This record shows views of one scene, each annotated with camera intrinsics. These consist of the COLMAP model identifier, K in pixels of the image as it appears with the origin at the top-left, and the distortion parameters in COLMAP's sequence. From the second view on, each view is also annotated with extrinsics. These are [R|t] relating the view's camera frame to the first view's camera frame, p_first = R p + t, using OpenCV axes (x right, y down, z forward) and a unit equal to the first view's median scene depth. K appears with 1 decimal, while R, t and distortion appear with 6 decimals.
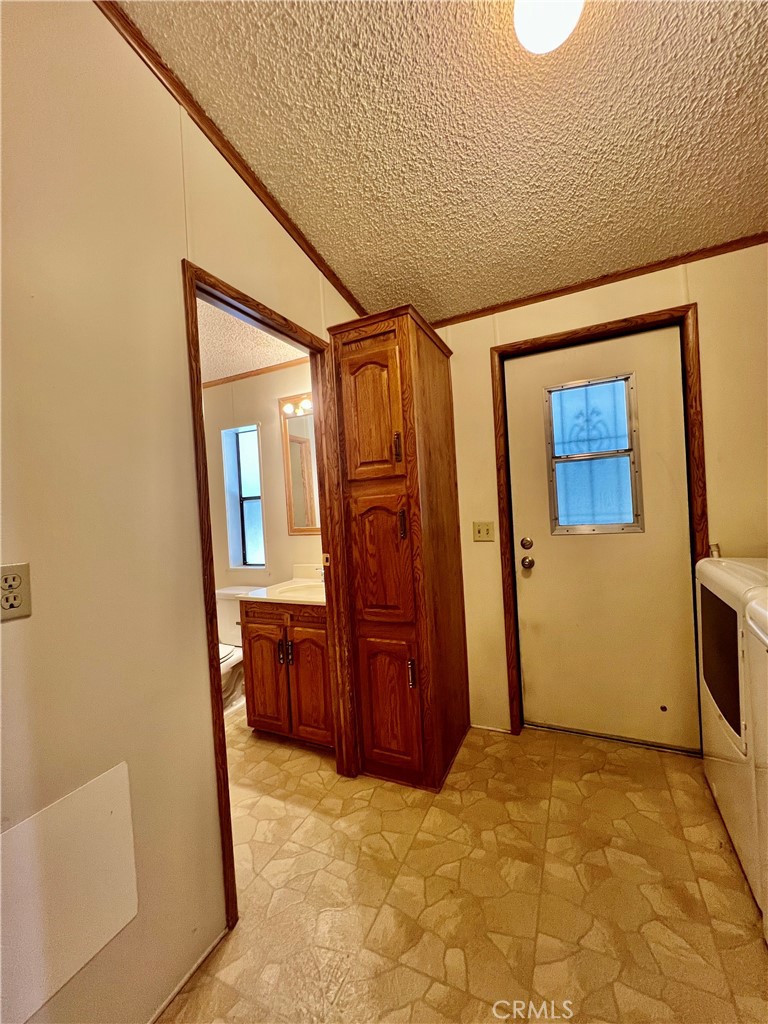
lens RADIAL K [[411.3, 0, 384.6], [0, 411.3, 512.4], [0, 0, 1]] dist [-0.000392, 0.000886]
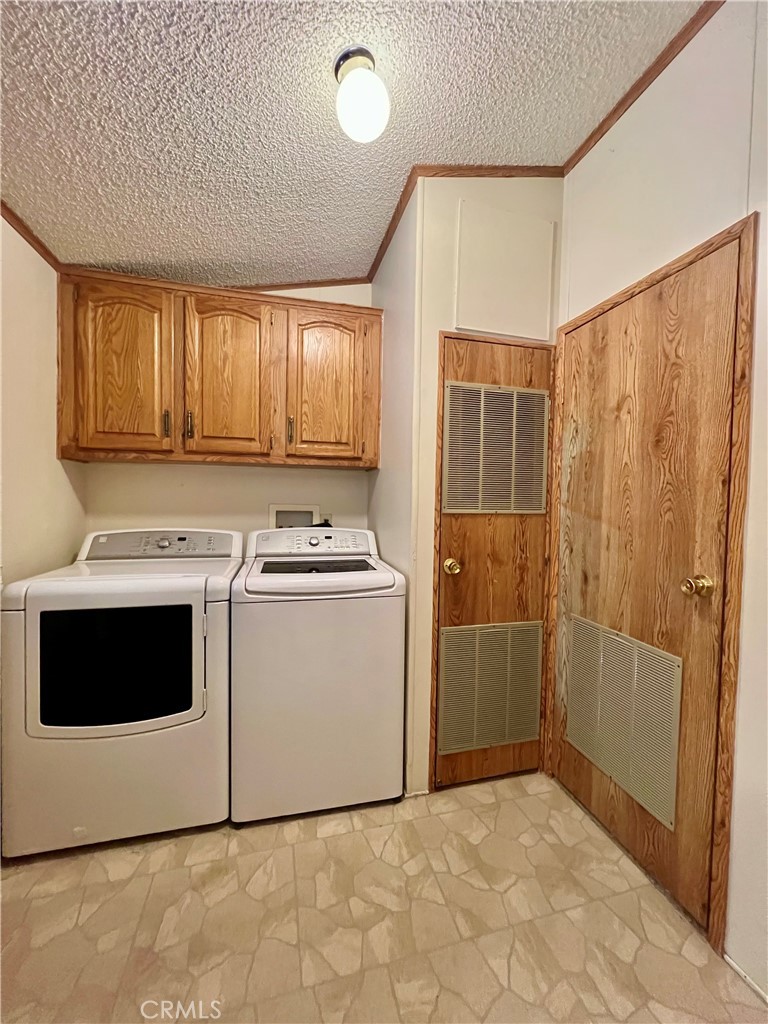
lens RADIAL K [[411.3, 0, 384.6], [0, 411.3, 512.4], [0, 0, 1]] dist [-0.000392, 0.000886]
pose [[-0.656278, 0.024565, 0.754120, -0.384730], [0.034982, 0.999386, -0.002111, -0.000350], [-0.753708, 0.024995, -0.656734, 1.244387]]
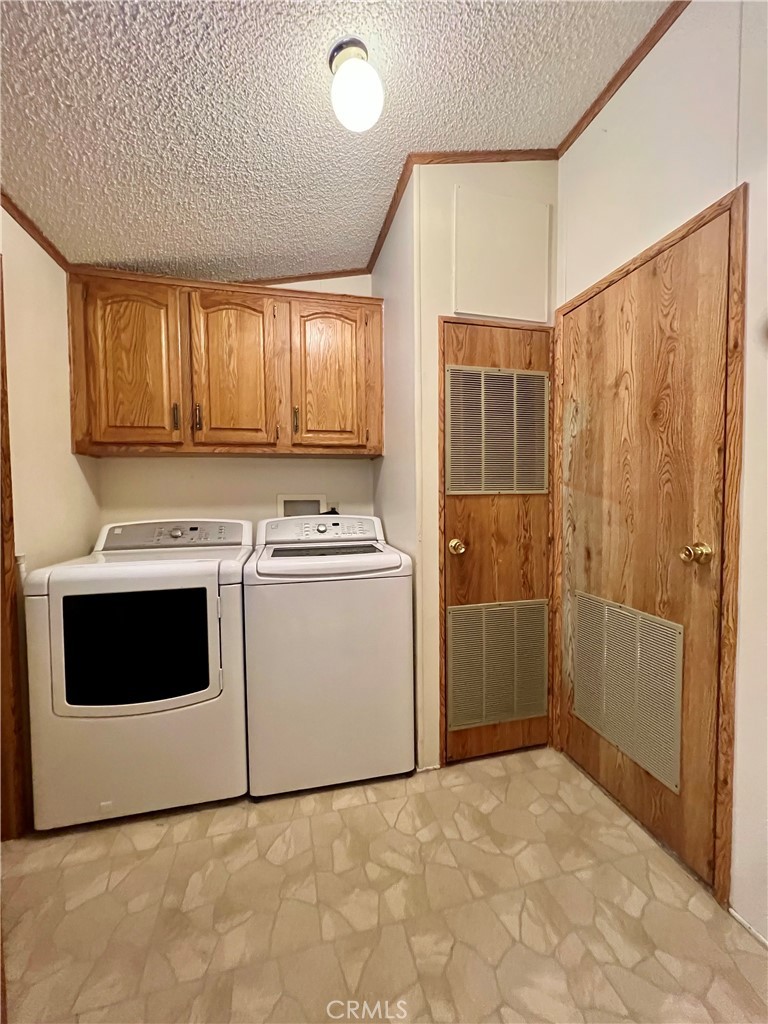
lens RADIAL K [[411.3, 0, 384.6], [0, 411.3, 512.4], [0, 0, 1]] dist [-0.000392, 0.000886]
pose [[-0.643138, 0.036729, 0.764869, -0.409670], [0.062035, 0.998065, 0.004235, 0.042597], [-0.763233, 0.050173, -0.644172, 1.263303]]
